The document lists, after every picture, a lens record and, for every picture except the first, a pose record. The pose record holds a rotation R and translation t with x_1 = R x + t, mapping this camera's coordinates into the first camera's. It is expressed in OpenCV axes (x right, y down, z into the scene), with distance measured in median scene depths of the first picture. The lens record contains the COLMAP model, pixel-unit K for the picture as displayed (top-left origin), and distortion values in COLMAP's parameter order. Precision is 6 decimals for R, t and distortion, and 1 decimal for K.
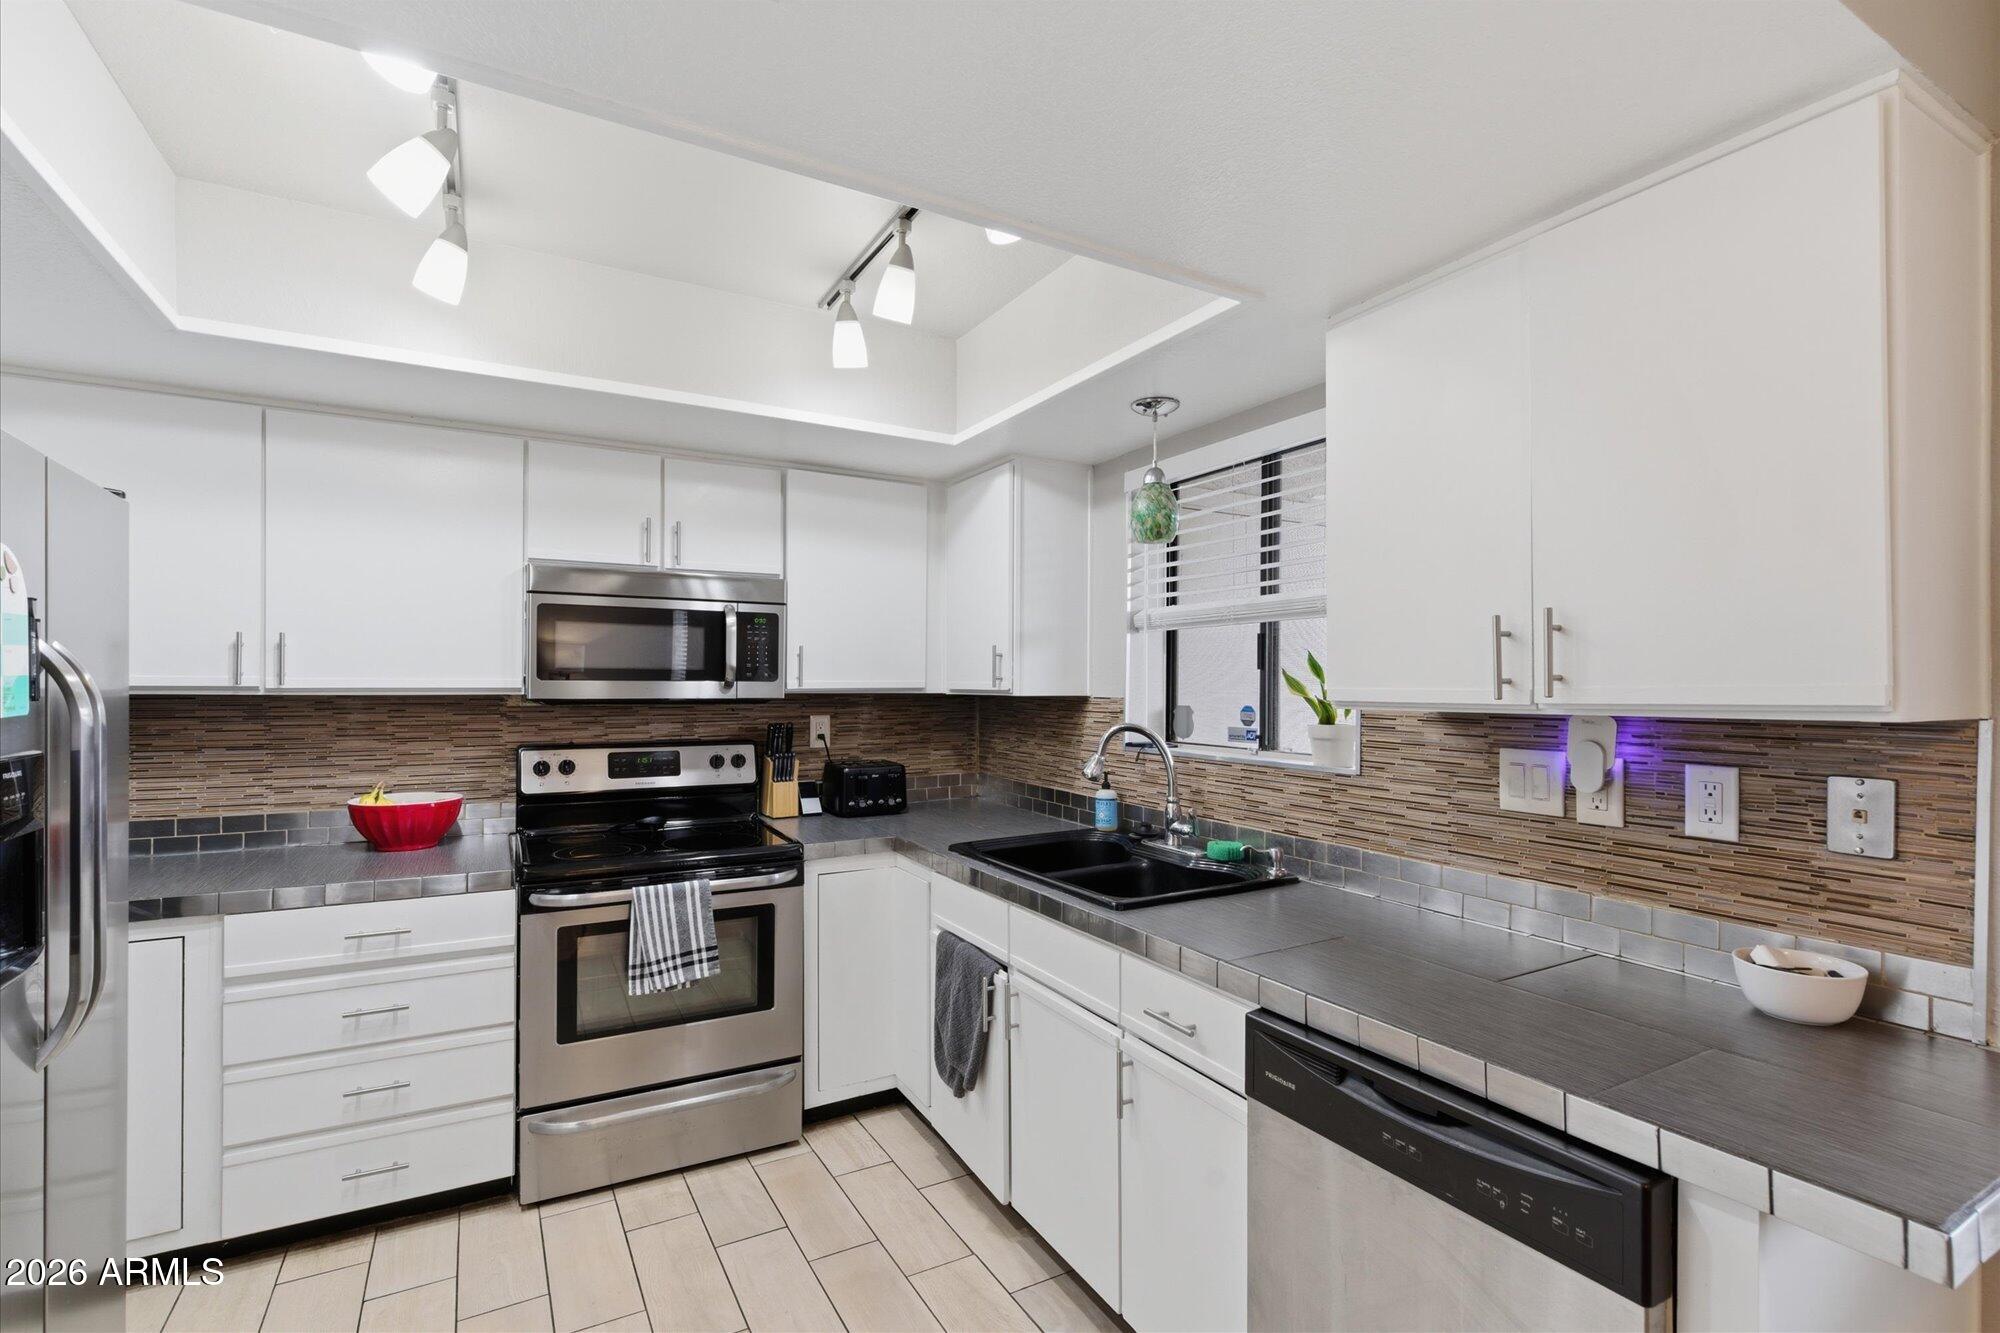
lens RADIAL K [[909.7, 0, 997.5], [0, 909.7, 680.9], [0, 0, 1]] dist [0.003656, -0.006520]
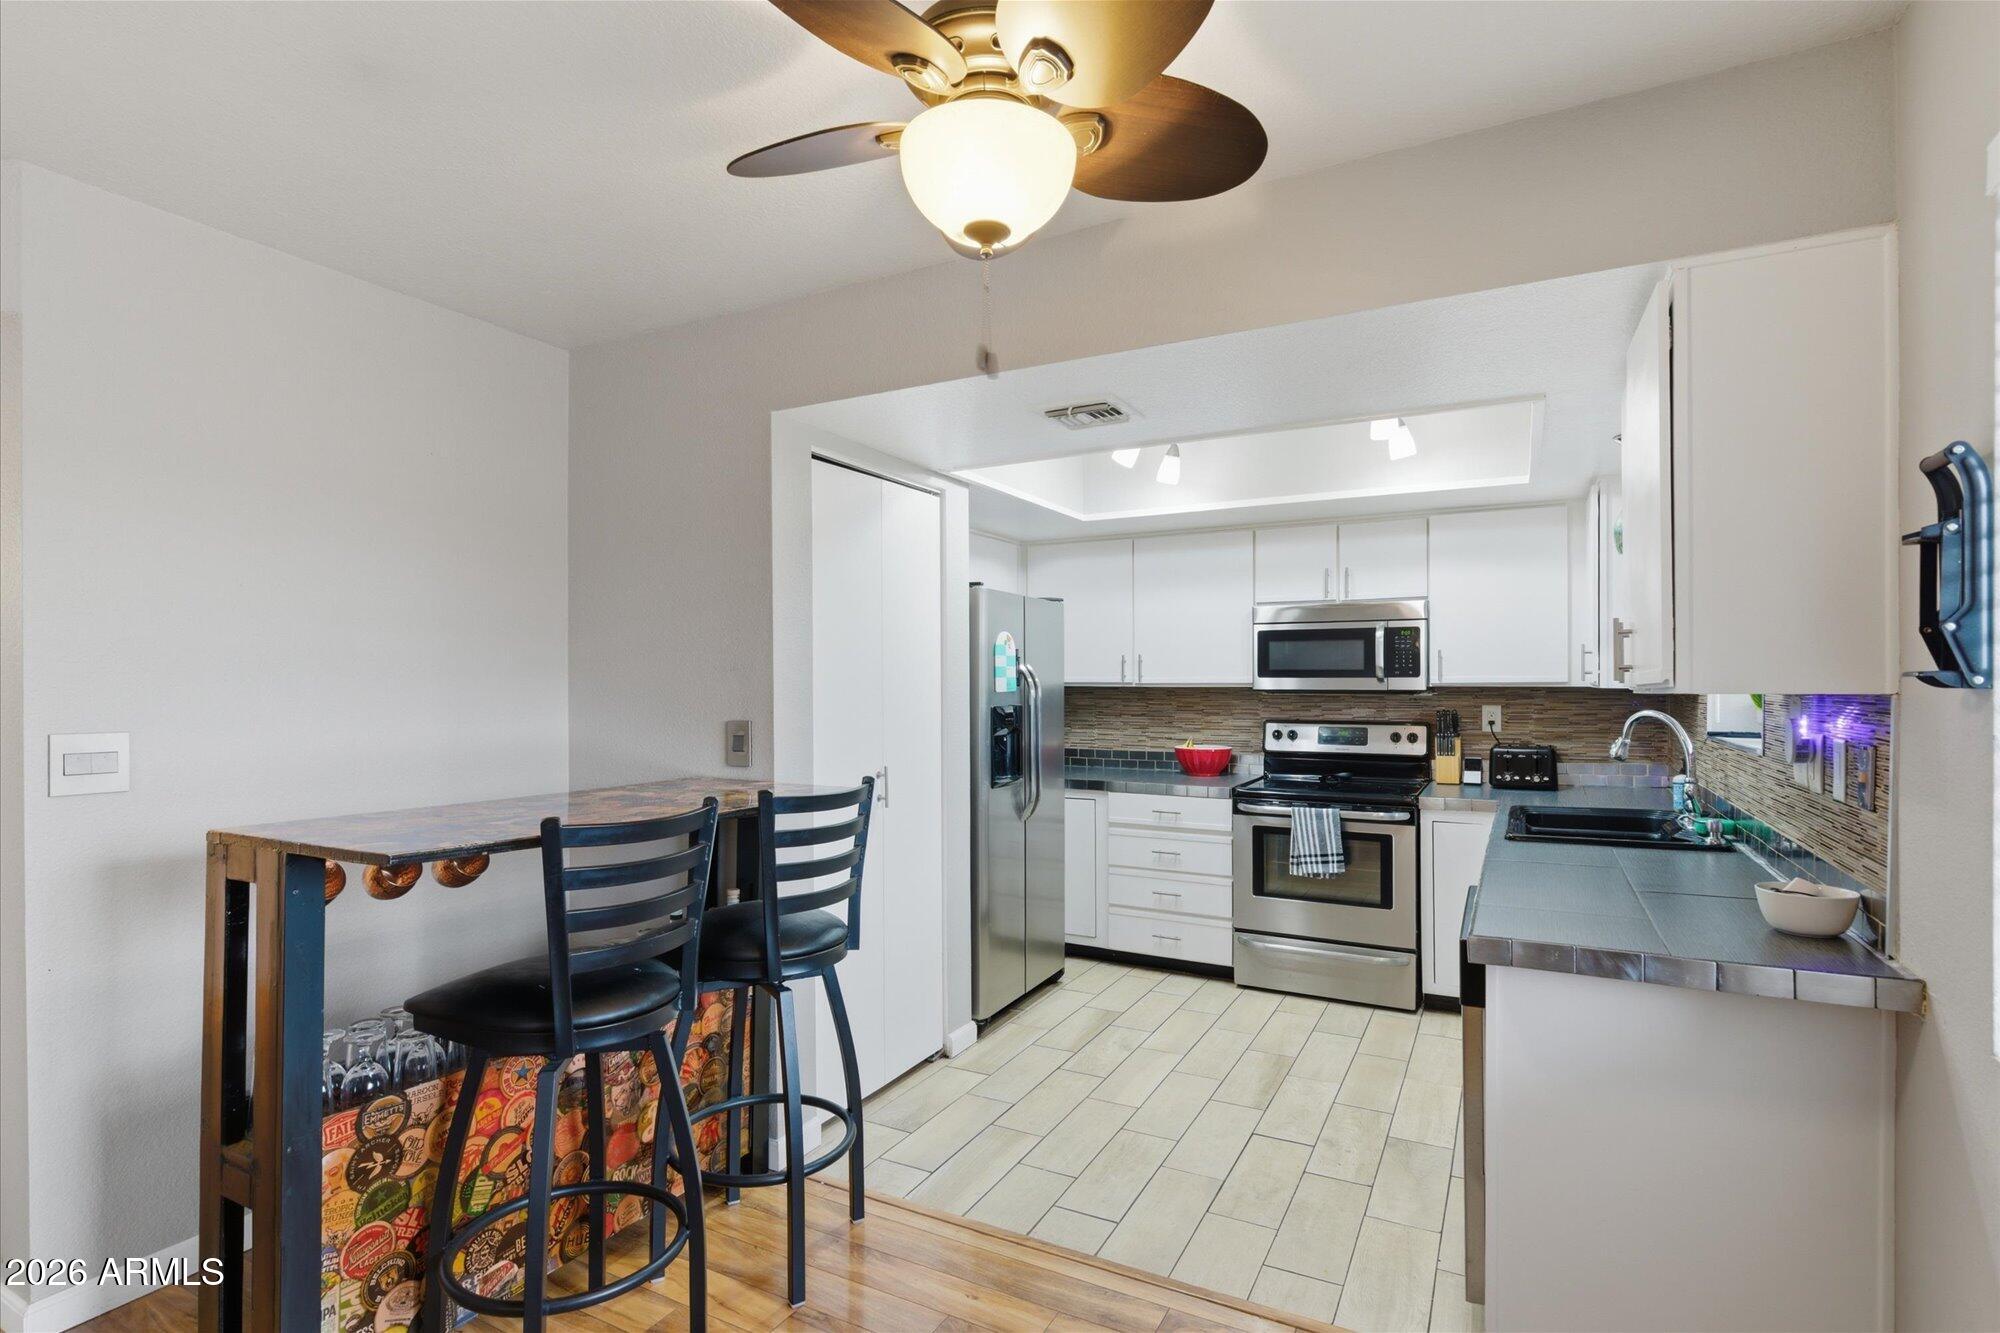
lens RADIAL K [[983.1, 0, 989.0], [0, 983.1, 685.5], [0, 0, 1]] dist [0.000001, -0.000473]
pose [[0.531468, -0.003602, -0.847070, 0.761010], [0.006029, 0.999982, -0.000470, 0.011168], [0.847057, -0.004857, 0.531480, -0.357559]]
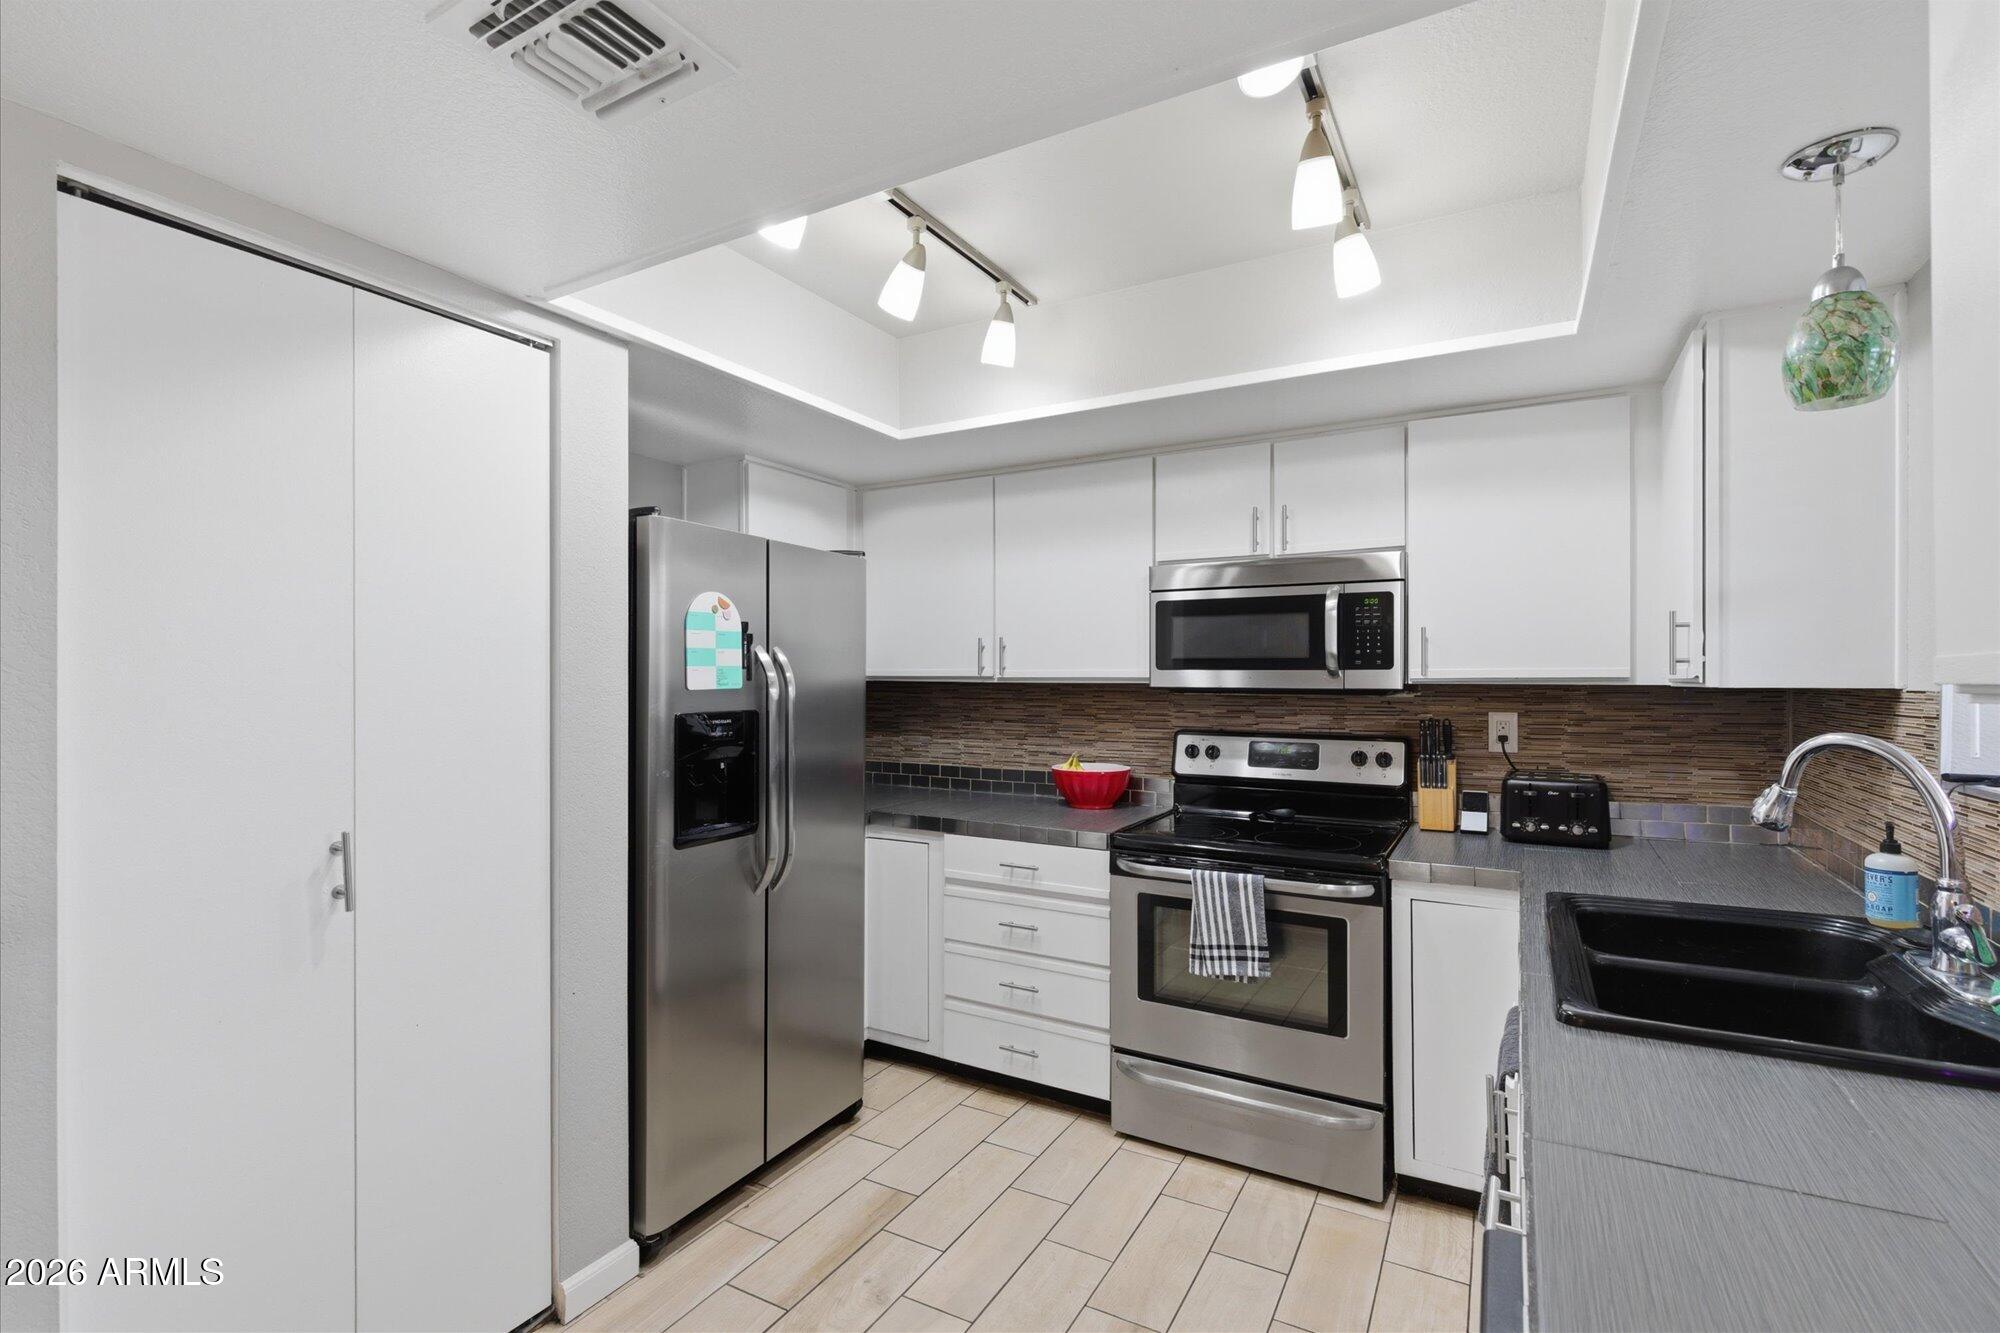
lens RADIAL K [[910.6, 0, 993.8], [0, 910.6, 675.9], [0, 0, 1]] dist [-0.000051, -0.000367]
pose [[0.513779, -0.006553, -0.857898, 0.363246], [0.001672, 0.999977, -0.006637, 0.013950], [0.857921, 0.001976, 0.513778, 0.268002]]
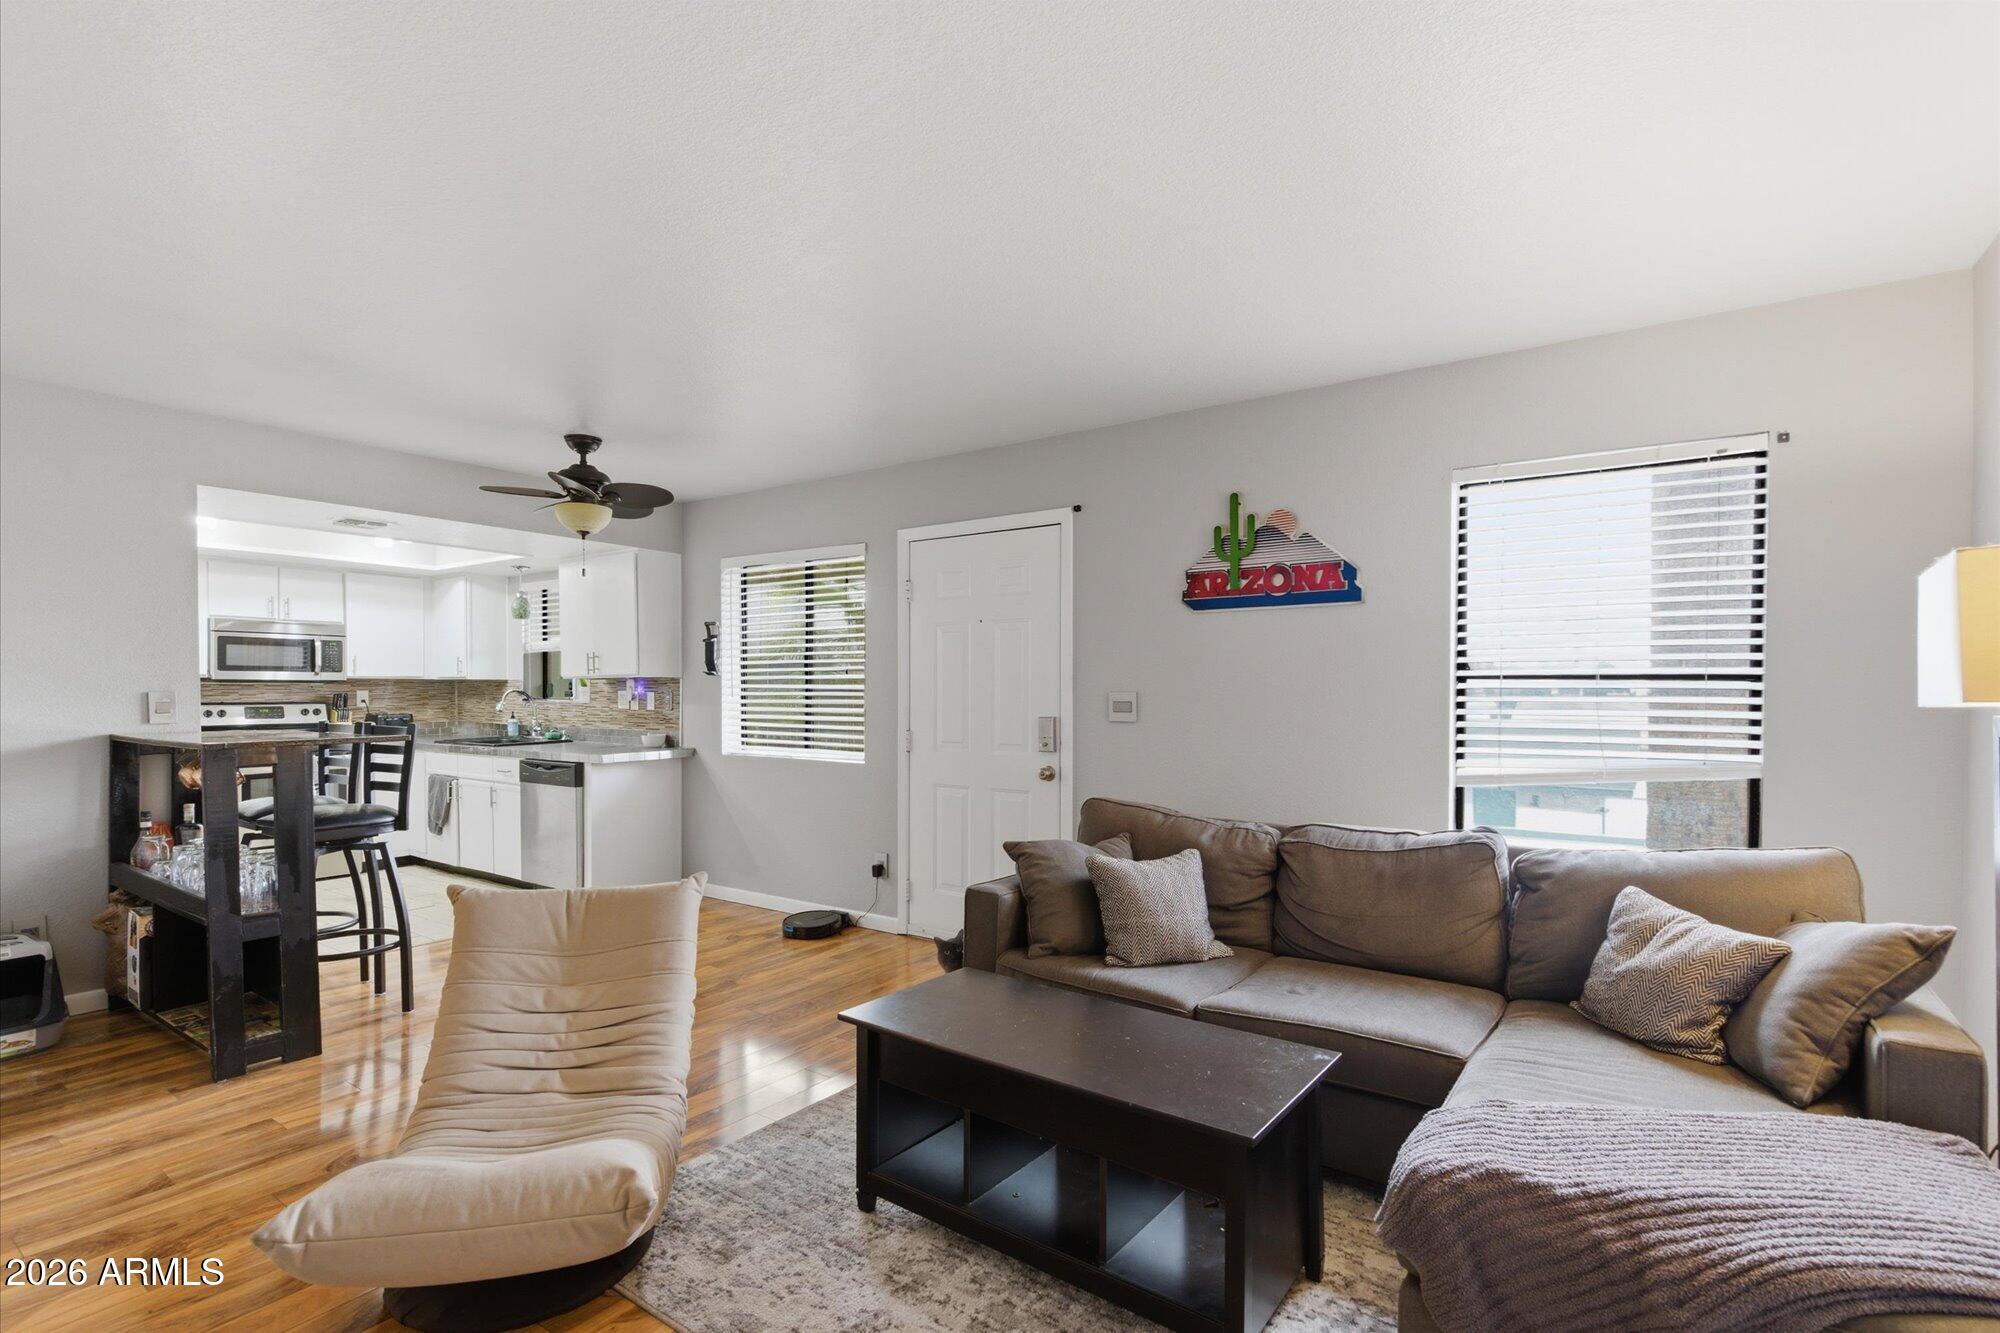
lens RADIAL K [[961.9, 0, 998.4], [0, 961.9, 700.6], [0, 0, 1]] dist [-0.000115, 0.010436]
pose [[0.905325, -0.009445, 0.424614, 0.226948], [0.002803, 0.999864, 0.016263, 0.040772], [-0.424710, -0.013533, 0.905228, -2.026721]]
